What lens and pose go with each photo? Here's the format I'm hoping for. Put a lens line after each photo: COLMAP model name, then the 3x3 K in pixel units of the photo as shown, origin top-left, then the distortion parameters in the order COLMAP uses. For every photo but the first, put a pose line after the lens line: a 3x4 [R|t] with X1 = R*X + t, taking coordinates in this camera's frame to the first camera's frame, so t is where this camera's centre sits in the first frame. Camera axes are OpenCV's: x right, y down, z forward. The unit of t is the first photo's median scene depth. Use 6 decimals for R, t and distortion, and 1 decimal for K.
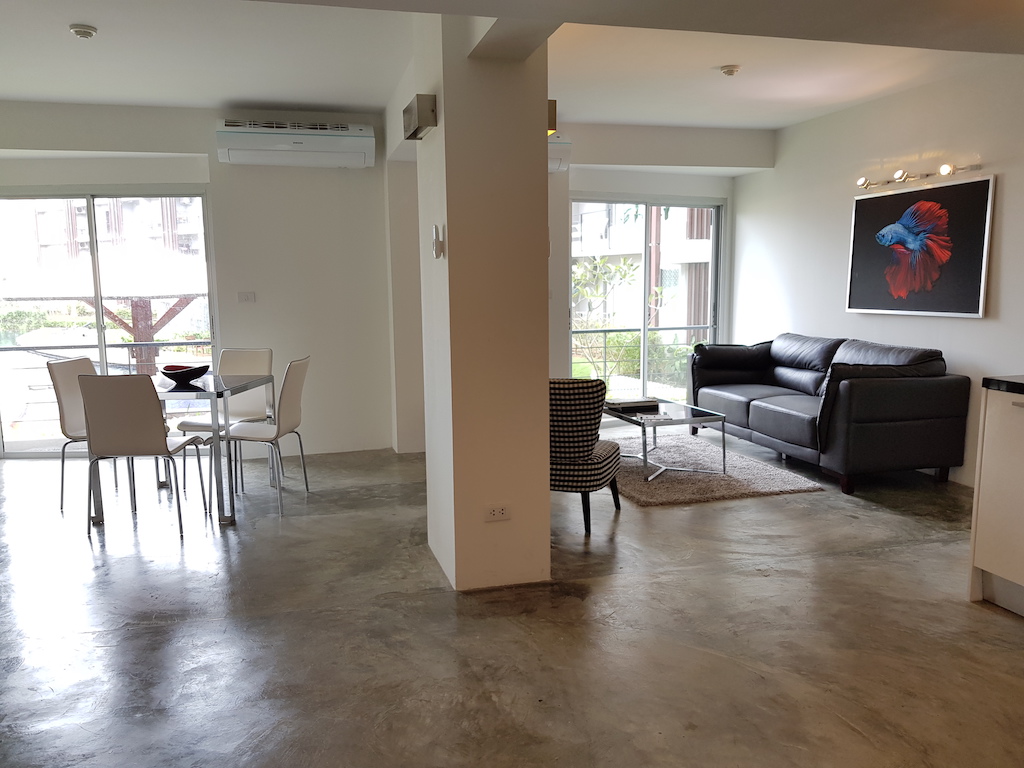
lens RADIAL K [[792.3, 0, 514.6], [0, 792.3, 388.1], [0, 0, 1]] dist [0.043843, -0.094206]
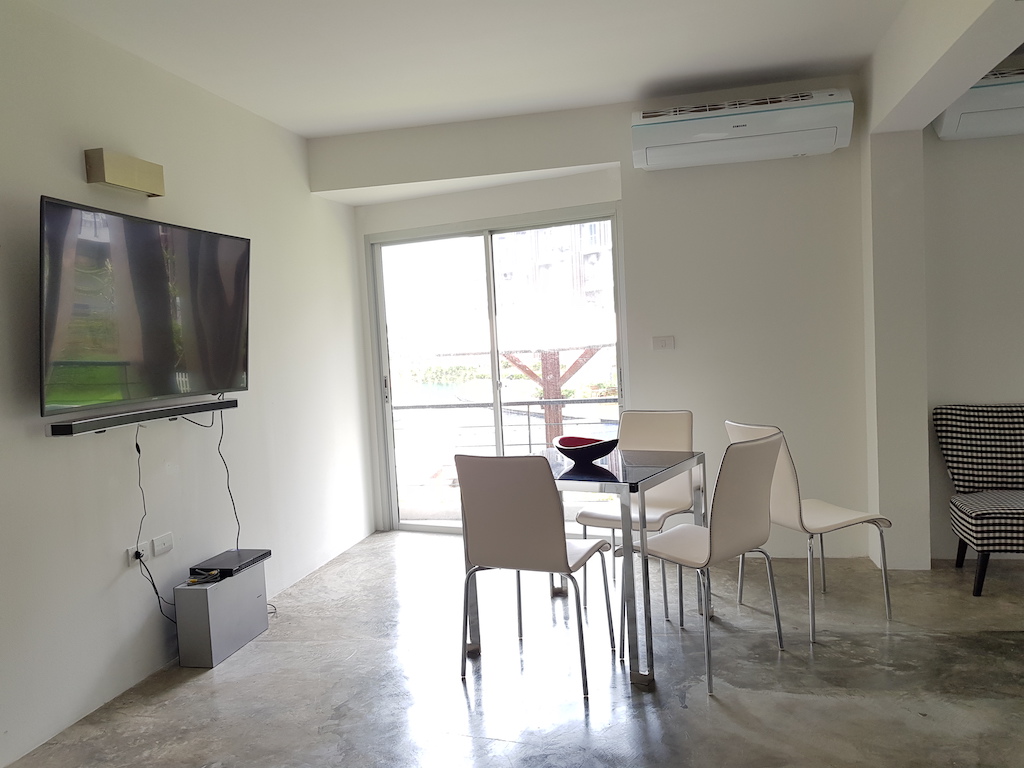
lens RADIAL K [[792.3, 0, 514.6], [0, 792.3, 388.1], [0, 0, 1]] dist [0.043843, -0.094206]
pose [[0.884056, -0.006282, -0.467338, -0.122898], [-0.021902, 0.998254, -0.054851, -0.030800], [0.466867, 0.058727, 0.882376, 0.299762]]
